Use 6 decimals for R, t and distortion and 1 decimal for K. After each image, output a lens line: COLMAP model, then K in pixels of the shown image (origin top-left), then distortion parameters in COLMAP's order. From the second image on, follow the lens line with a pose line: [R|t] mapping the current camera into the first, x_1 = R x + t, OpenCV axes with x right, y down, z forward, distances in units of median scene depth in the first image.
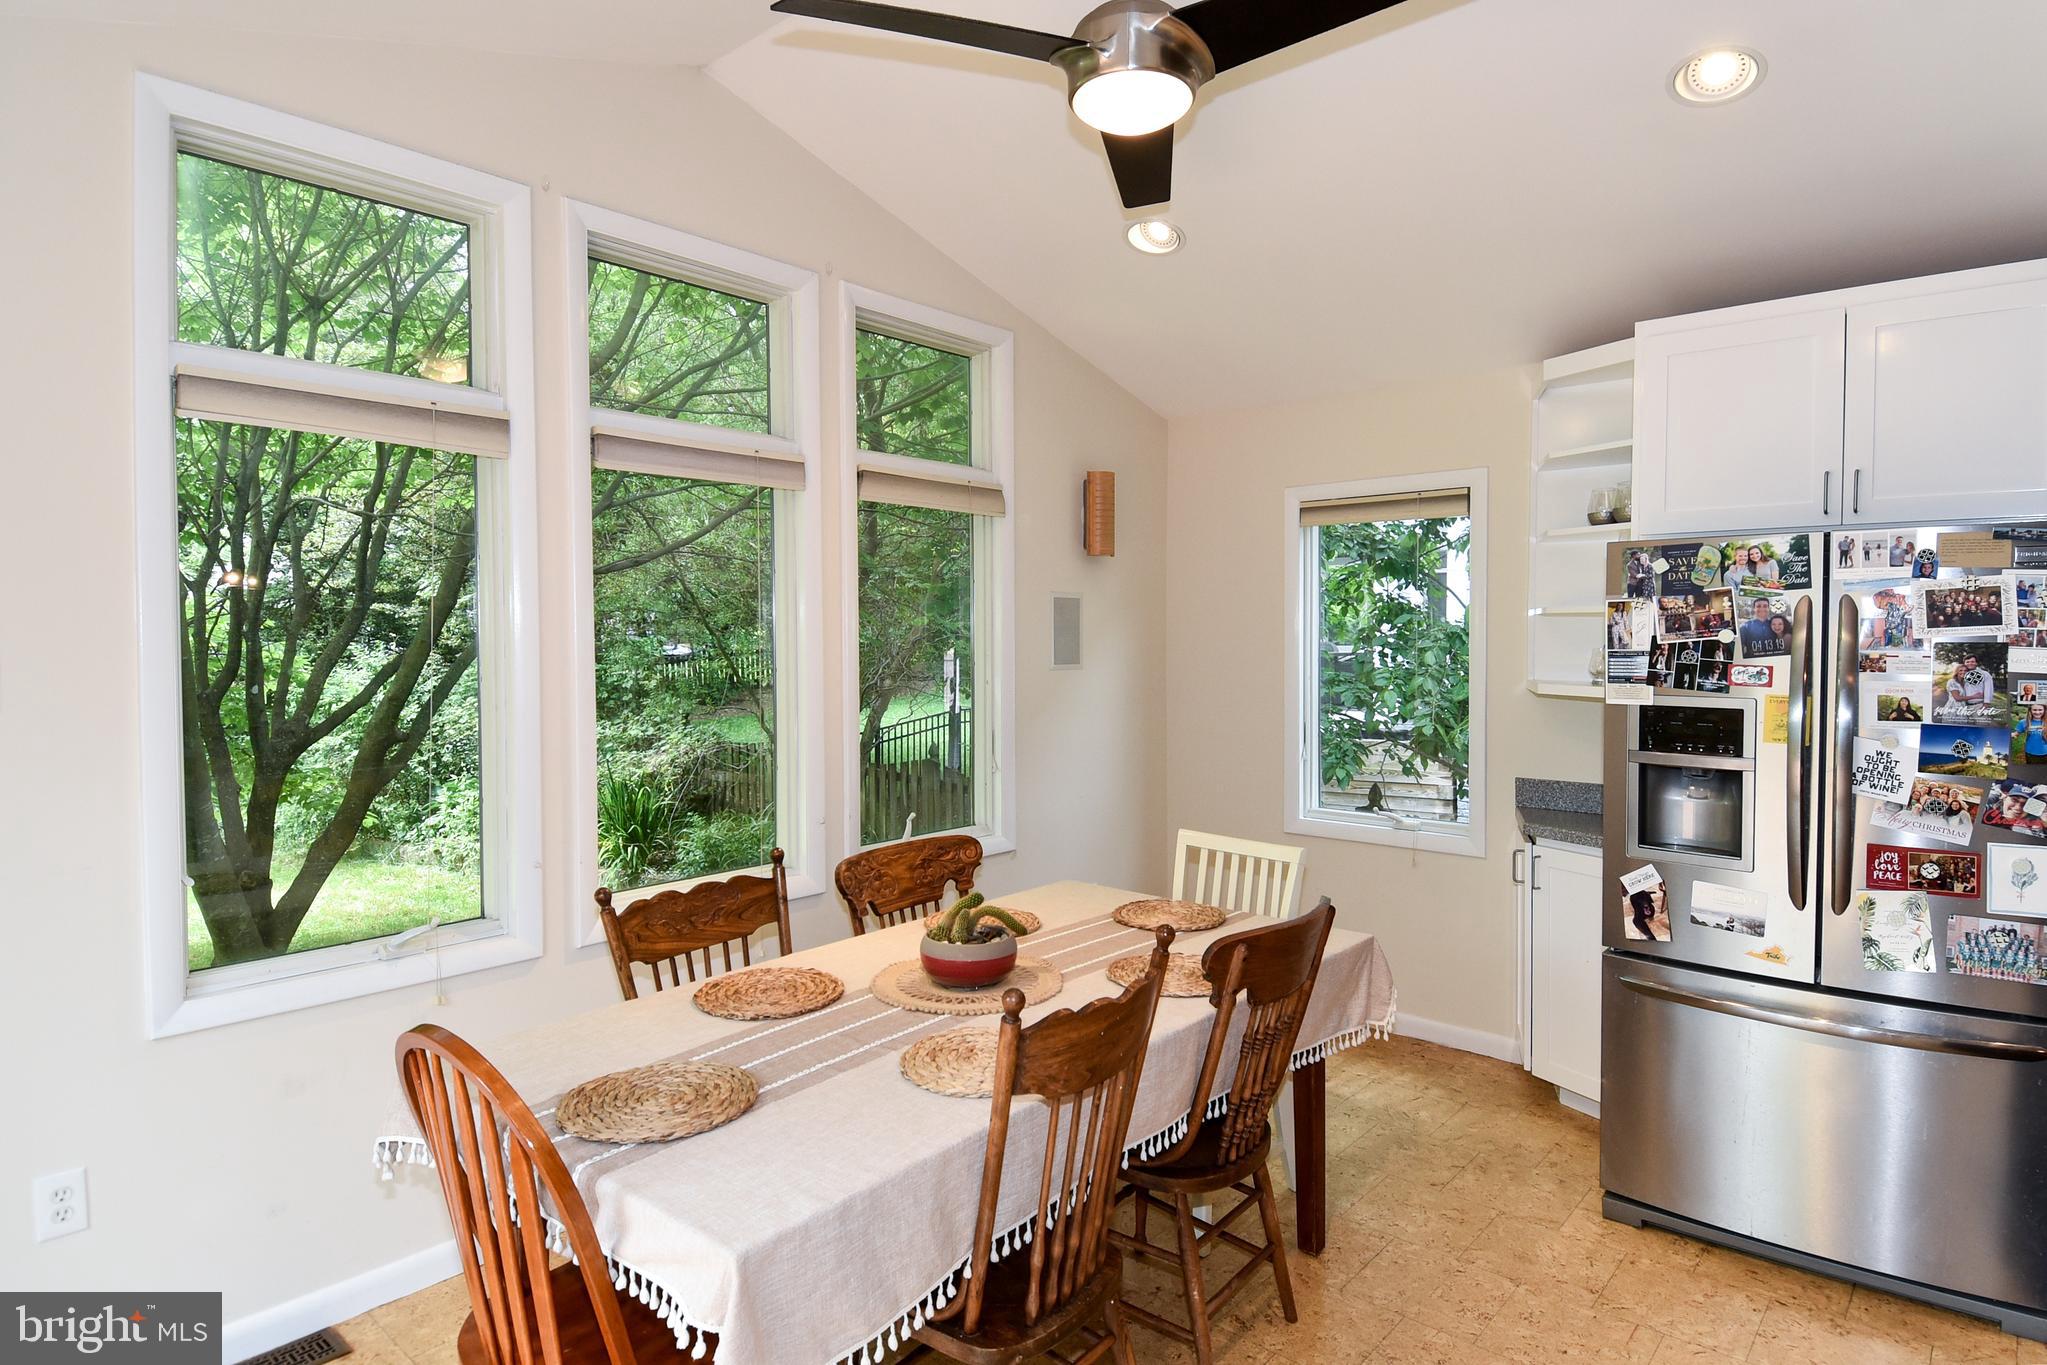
lens RADIAL K [[1101.6, 0, 1047.0], [0, 1101.6, 661.5], [0, 0, 1]] dist [0.044891, -0.053636]
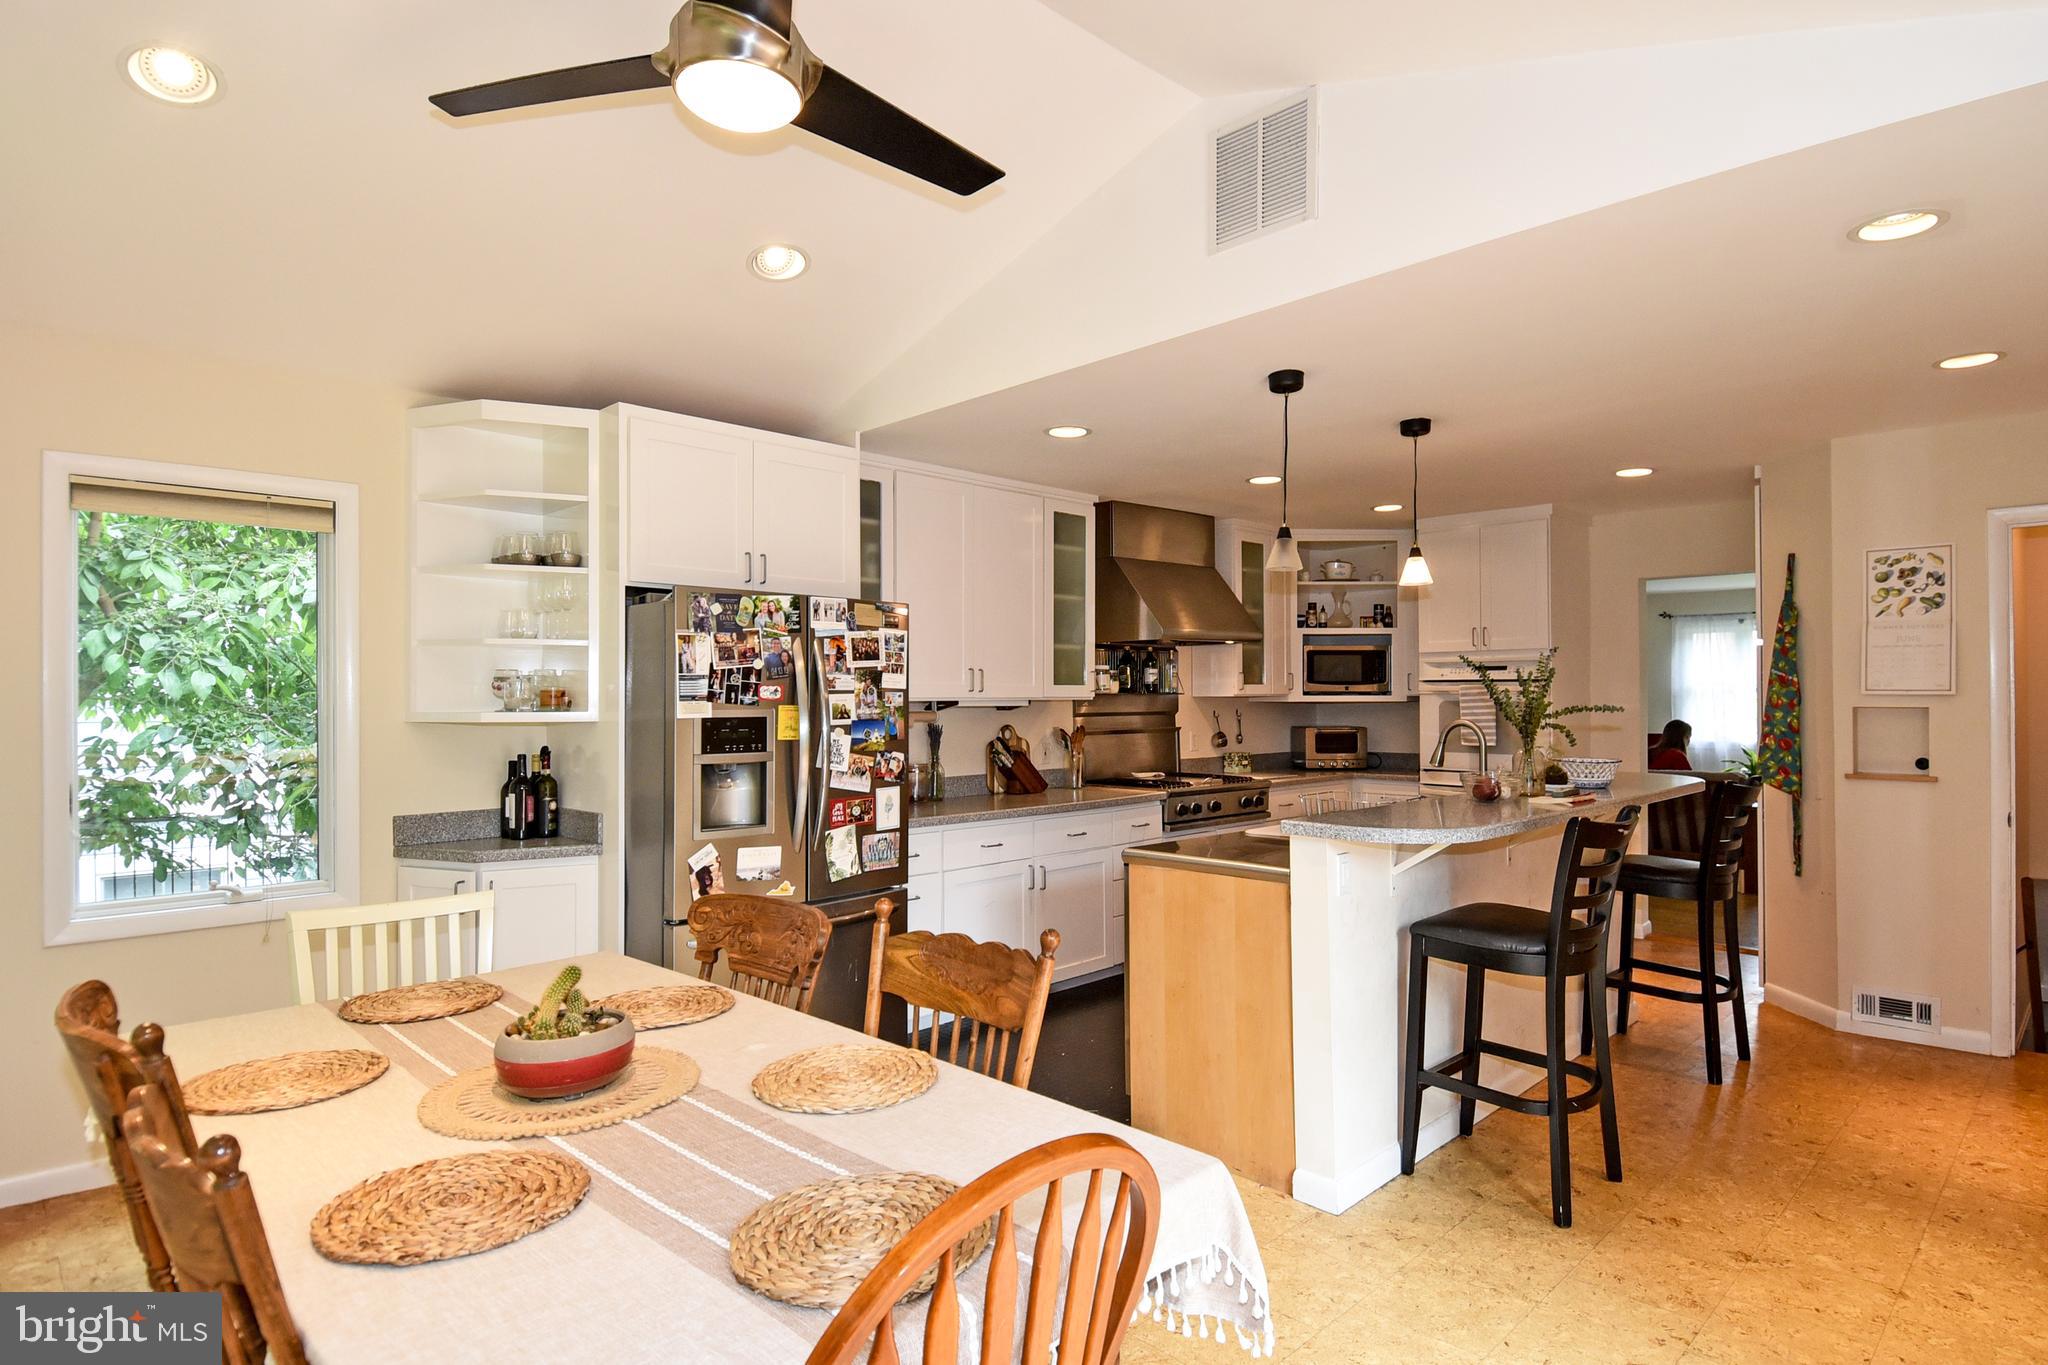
lens RADIAL K [[1106.4, 0, 1024.0], [0, 1106.4, 682.5], [0, 0, 1]] dist [0.007658, -0.000245]
pose [[0.079373, 0.017100, 0.996698, -0.729816], [0.030002, 0.999359, -0.019534, 0.036751], [-0.996393, 0.031453, 0.078809, 0.569166]]
